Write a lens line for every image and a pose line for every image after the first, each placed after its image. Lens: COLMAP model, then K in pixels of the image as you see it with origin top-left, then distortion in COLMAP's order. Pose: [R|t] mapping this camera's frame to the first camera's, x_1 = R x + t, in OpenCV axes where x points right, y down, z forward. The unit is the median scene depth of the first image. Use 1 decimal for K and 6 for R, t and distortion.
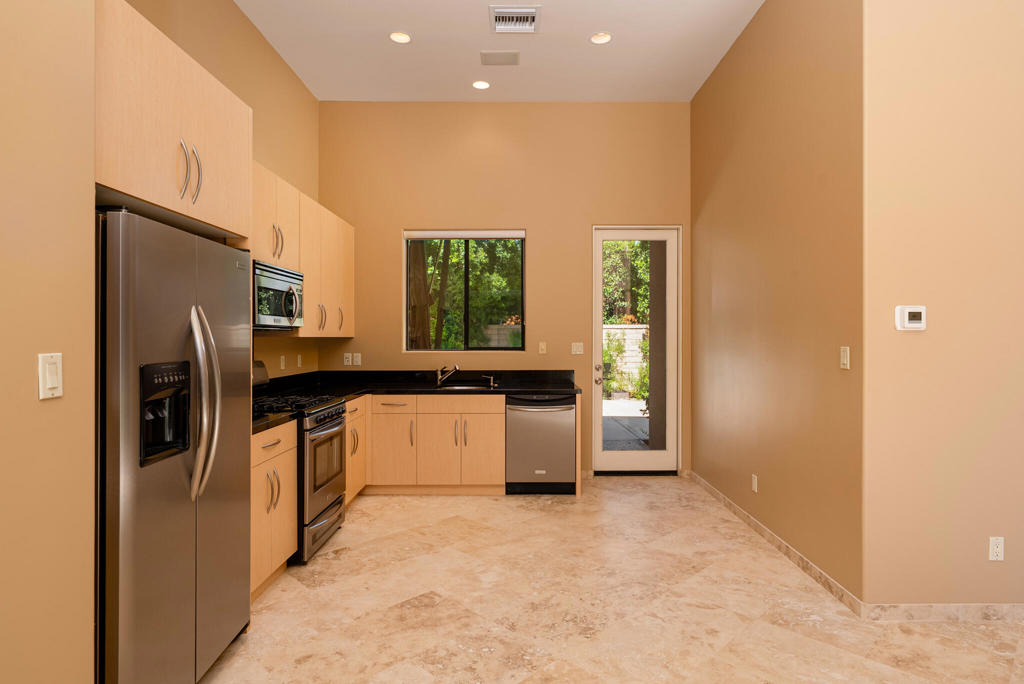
lens RADIAL K [[571.1, 0, 514.4], [0, 571.1, 334.8], [0, 0, 1]] dist [0.002572, 0.001280]
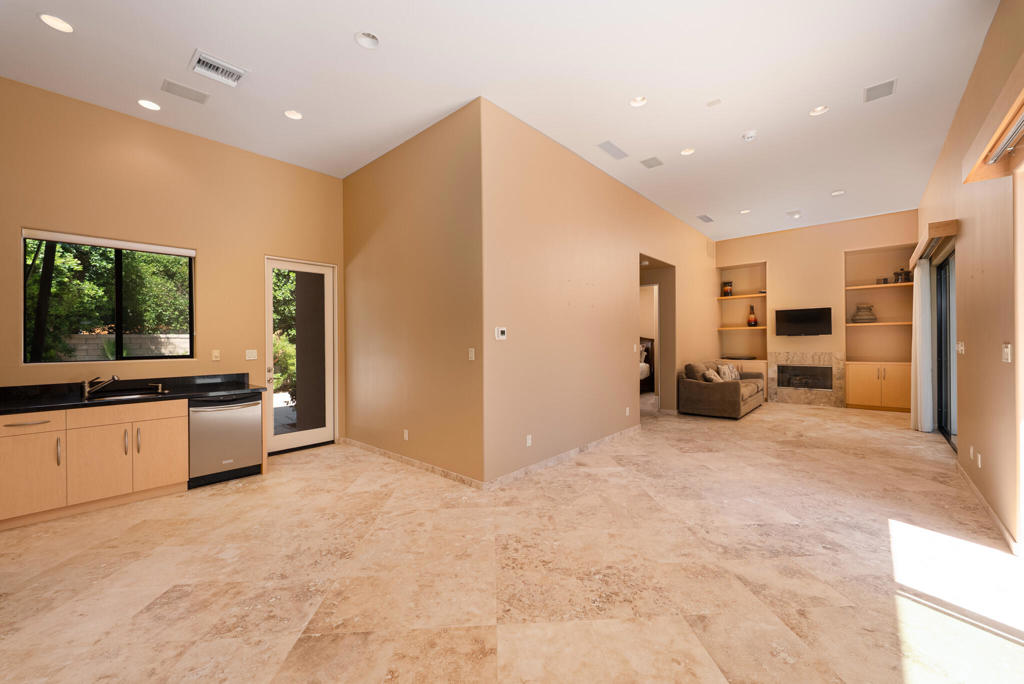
lens RADIAL K [[404.1, 0, 511.6], [0, 404.1, 342.5], [0, 0, 1]] dist [-0.000923, -0.000045]
pose [[0.666483, -0.007826, 0.745479, -0.196173], [0.008009, 0.999962, 0.003337, -0.001063], [-0.745477, 0.003746, 0.666521, 0.019823]]
